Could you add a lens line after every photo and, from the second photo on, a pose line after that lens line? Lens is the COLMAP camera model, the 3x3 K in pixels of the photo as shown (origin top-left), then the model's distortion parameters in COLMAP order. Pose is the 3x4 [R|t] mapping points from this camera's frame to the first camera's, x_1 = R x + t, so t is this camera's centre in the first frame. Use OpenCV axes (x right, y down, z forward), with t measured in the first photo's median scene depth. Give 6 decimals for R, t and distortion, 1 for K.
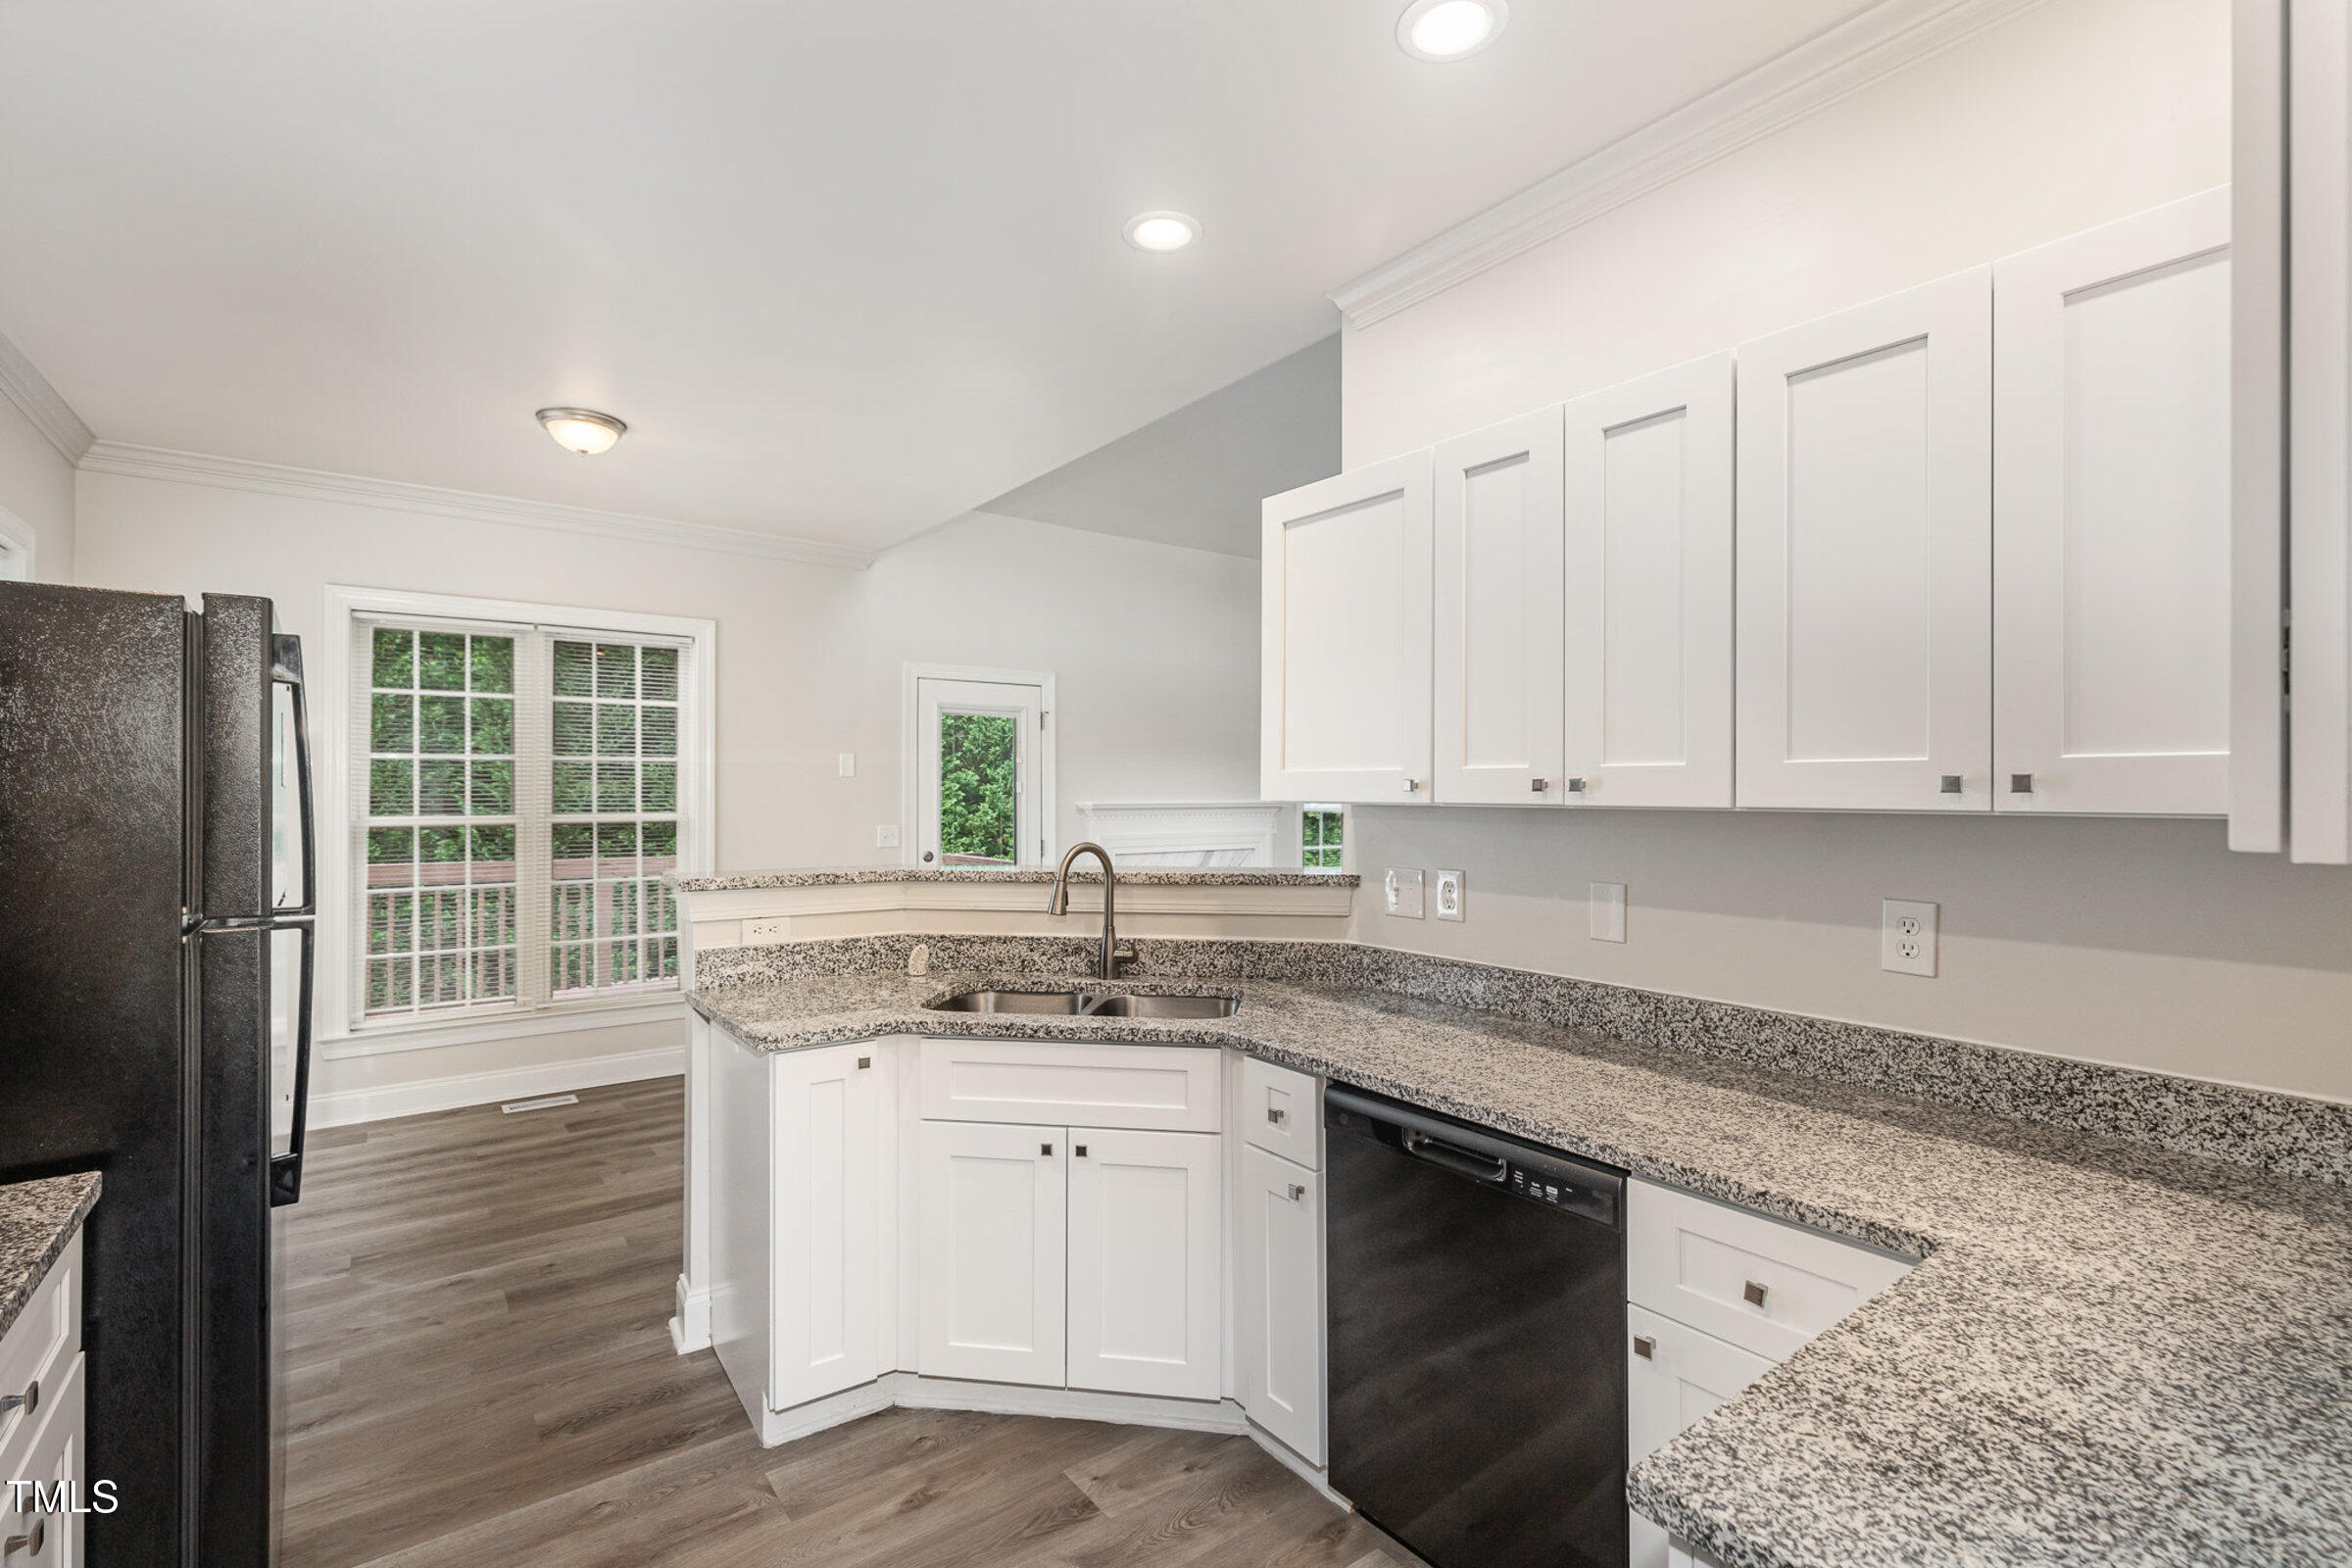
lens RADIAL K [[1068.1, 0, 1176.0], [0, 1068.1, 784.0], [0, 0, 1]] dist [0.010425, -0.000807]
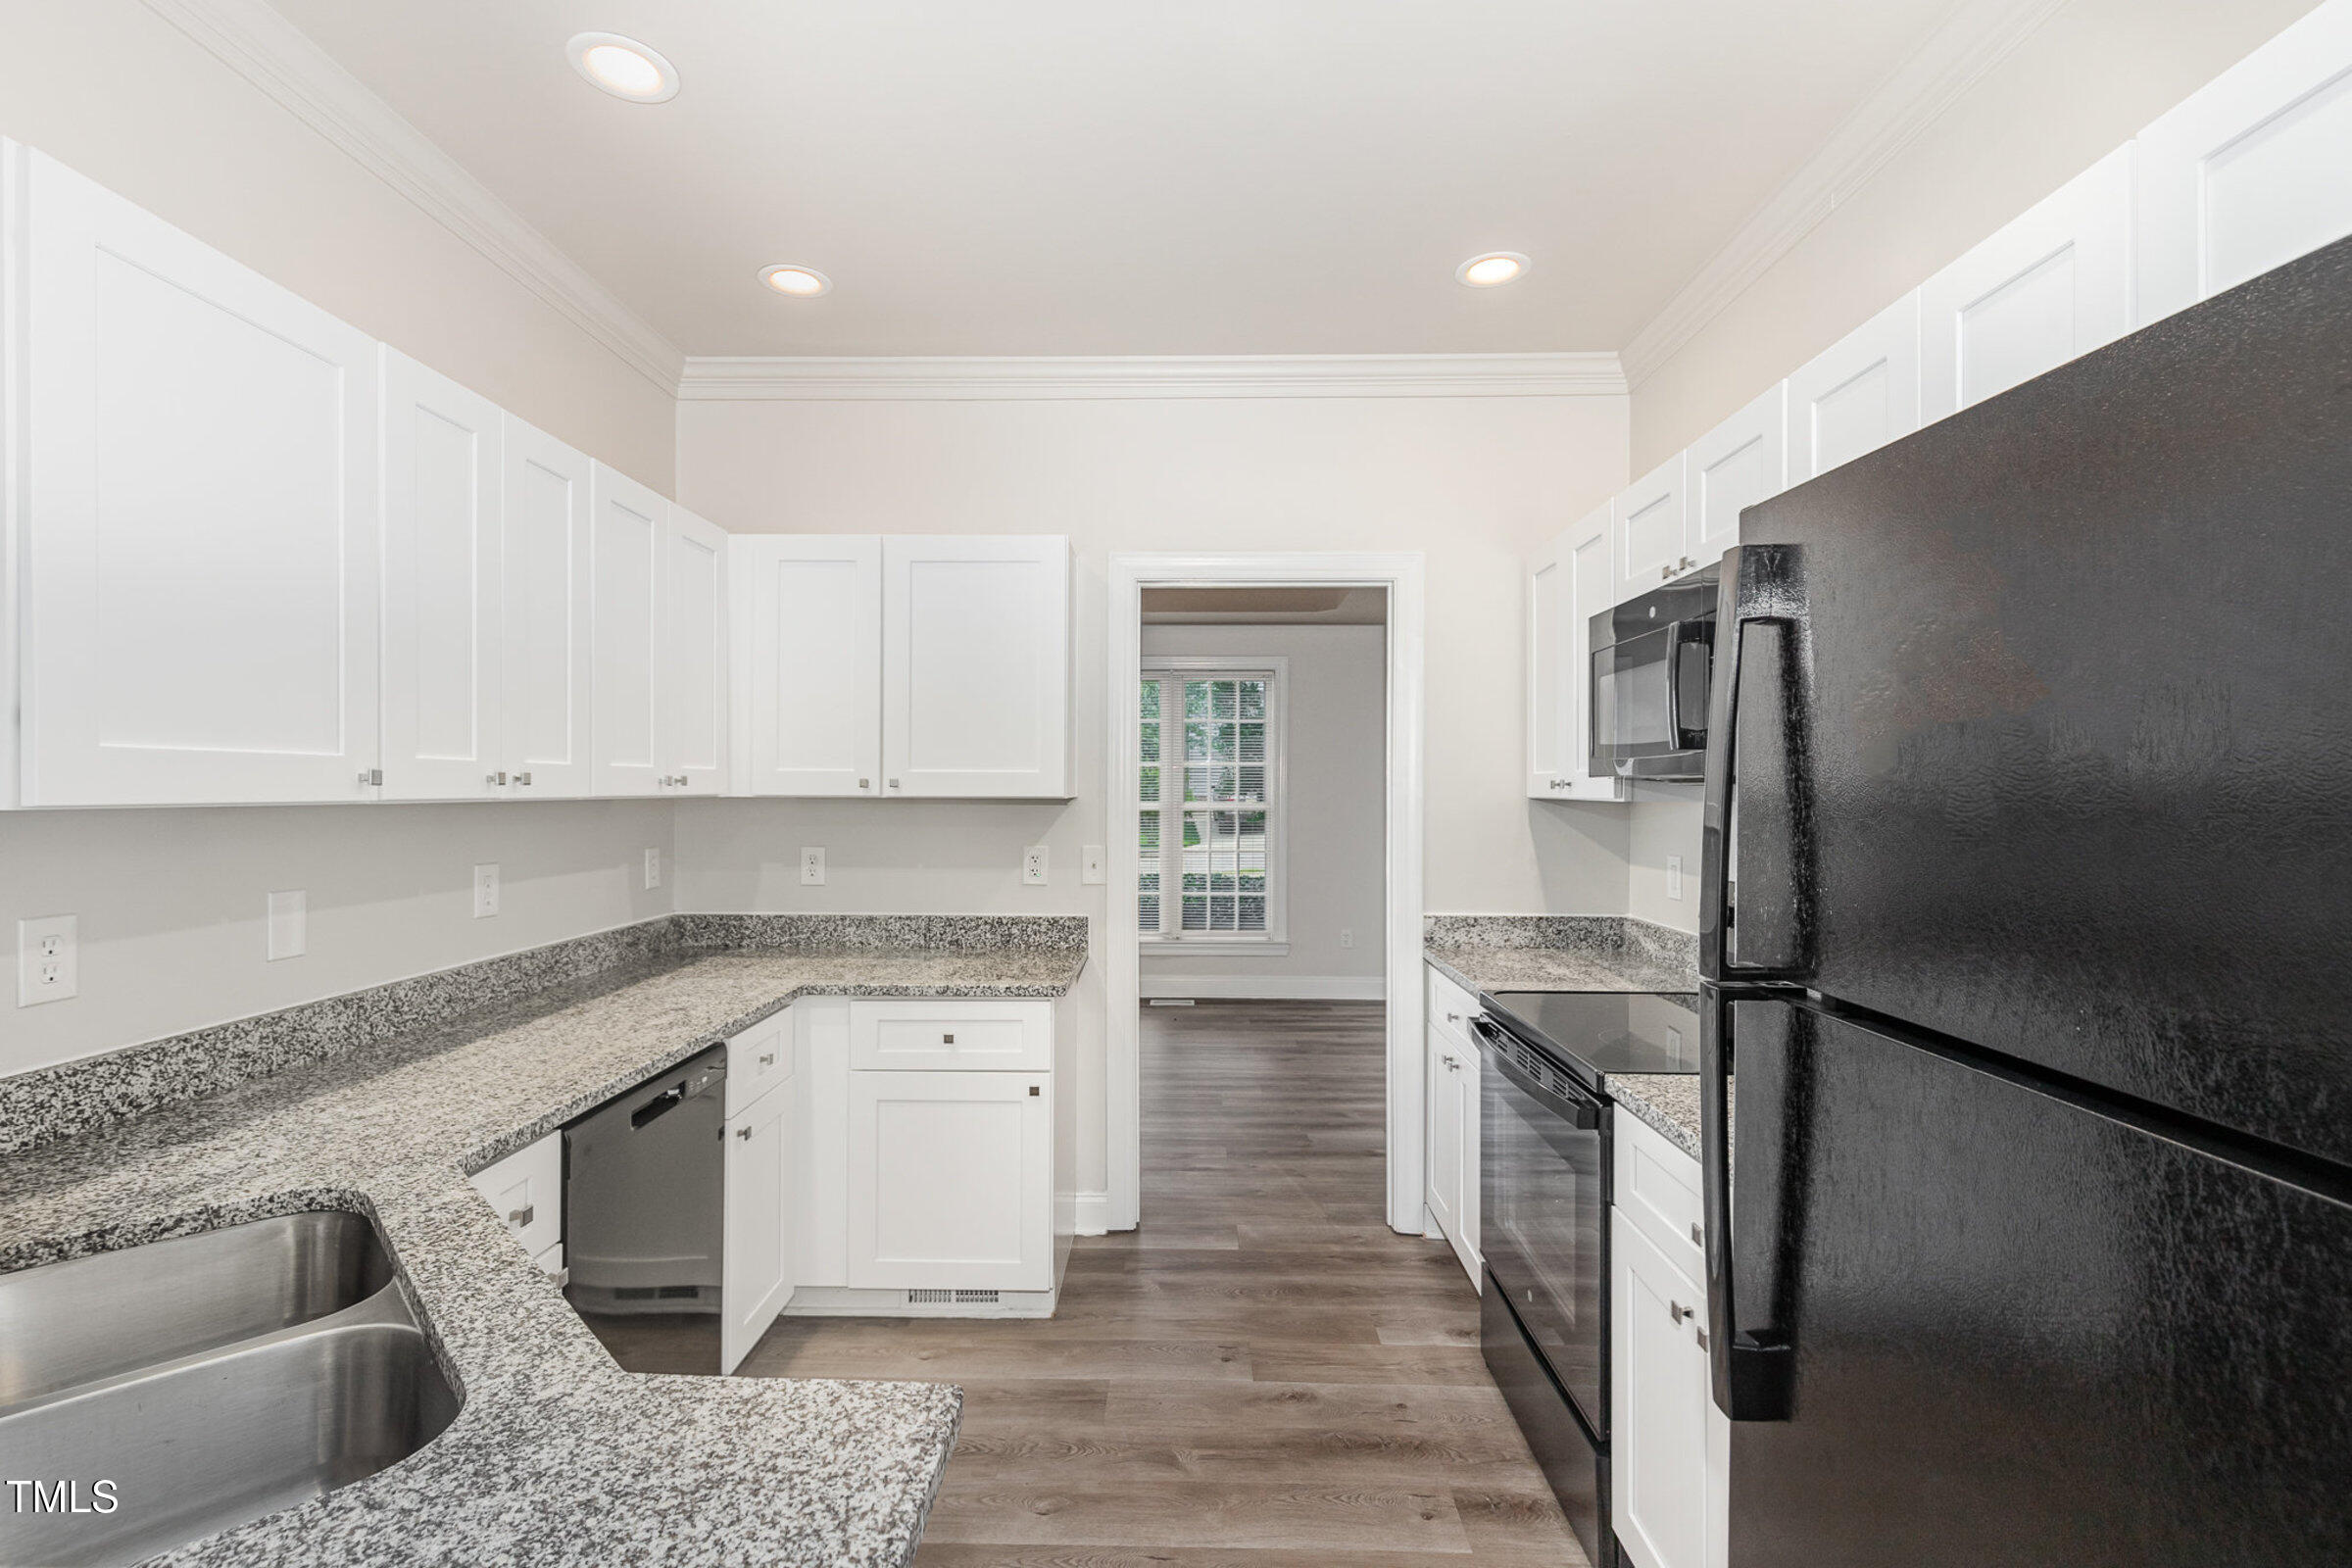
lens RADIAL K [[1068.1, 0, 1176.0], [0, 1068.1, 784.0], [0, 0, 1]] dist [0.010425, -0.000807]
pose [[-0.792939, -0.001670, 0.609298, -0.575468], [-0.006379, 0.999964, -0.005560, 0.005523], [-0.609267, -0.008295, -0.792922, 1.040247]]
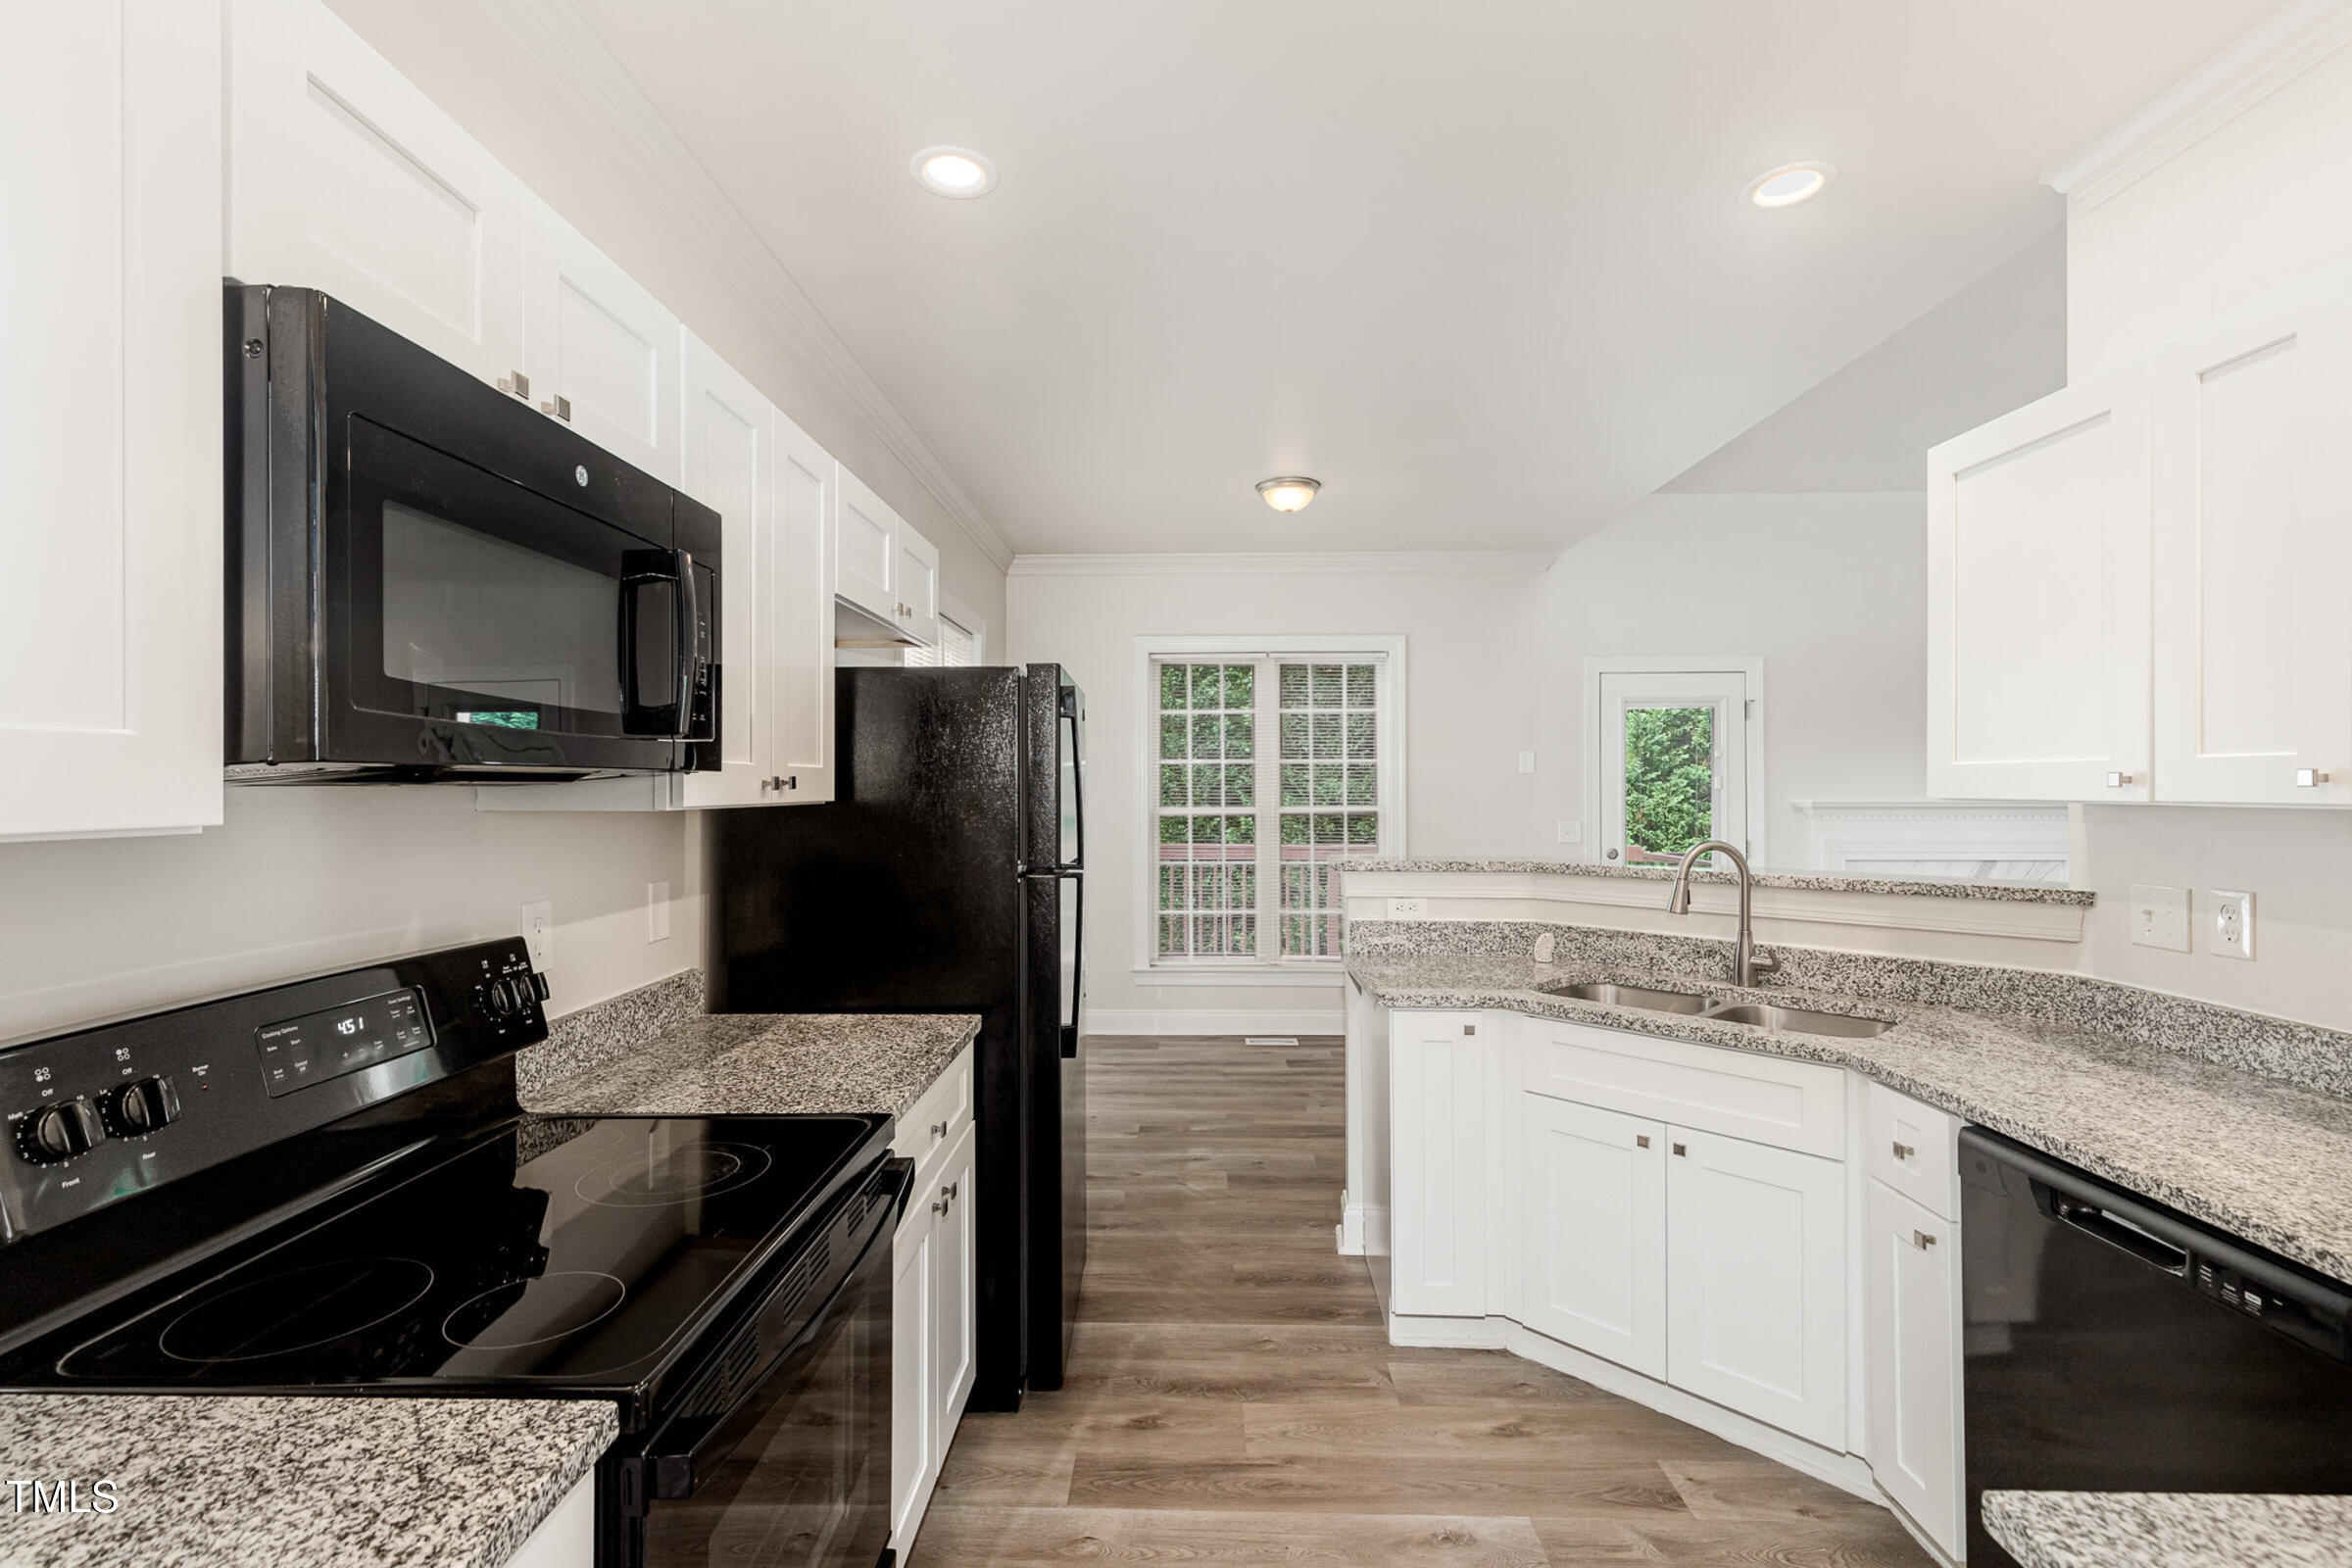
lens RADIAL K [[1068.1, 0, 1176.0], [0, 1068.1, 784.0], [0, 0, 1]] dist [0.010425, -0.000807]
pose [[0.789324, -0.003213, -0.613969, 0.130710], [0.005050, 0.999986, 0.001258, 0.000029], [0.613956, -0.004093, 0.789329, -0.060527]]
